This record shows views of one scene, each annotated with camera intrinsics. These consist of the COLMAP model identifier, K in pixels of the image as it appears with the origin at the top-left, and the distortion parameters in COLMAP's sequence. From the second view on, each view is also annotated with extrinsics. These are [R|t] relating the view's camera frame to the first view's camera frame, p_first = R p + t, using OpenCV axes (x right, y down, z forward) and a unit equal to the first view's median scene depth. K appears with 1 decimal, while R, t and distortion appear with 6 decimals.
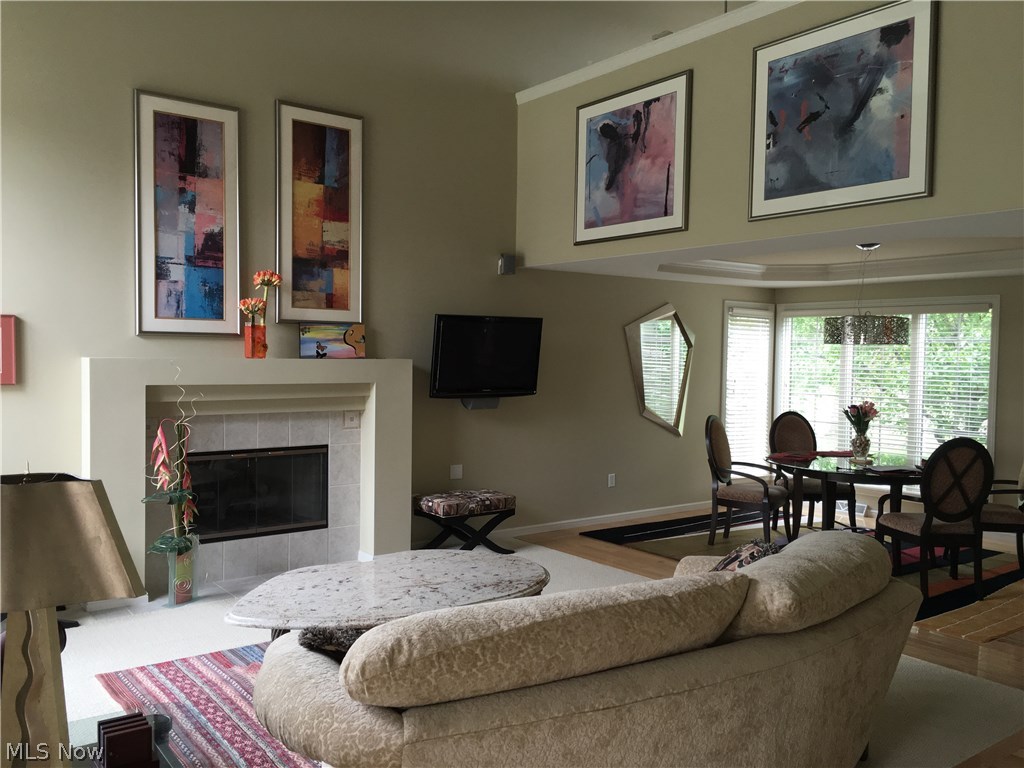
lens RADIAL K [[872.2, 0, 515.7], [0, 872.2, 390.3], [0, 0, 1]] dist [0.058098, -0.058499]
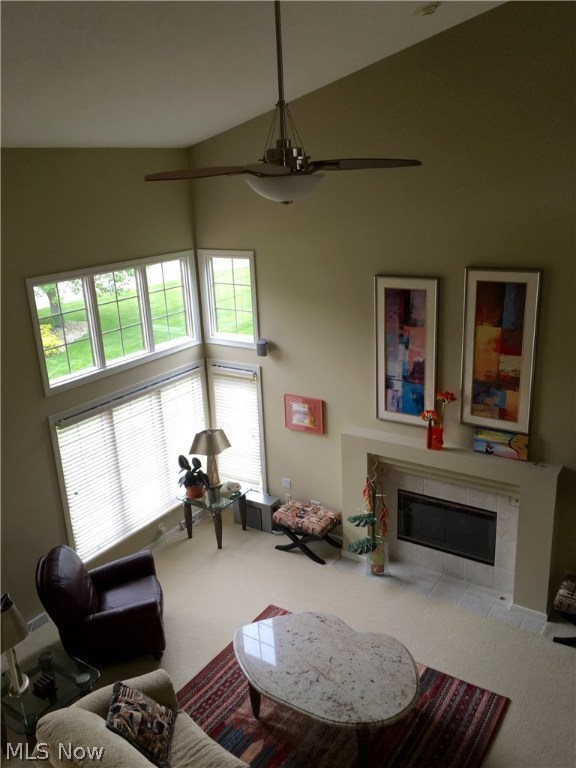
lens RADIAL K [[654.1, 0, 287.7], [0, 654.1, 380.0], [0, 0, 1]] dist [0.058098, -0.058499]
pose [[0.318480, 0.257859, -0.912184, 0.582004], [0.012624, 0.961052, 0.276081, -0.437518], [0.947846, -0.099441, 0.302820, 0.421370]]
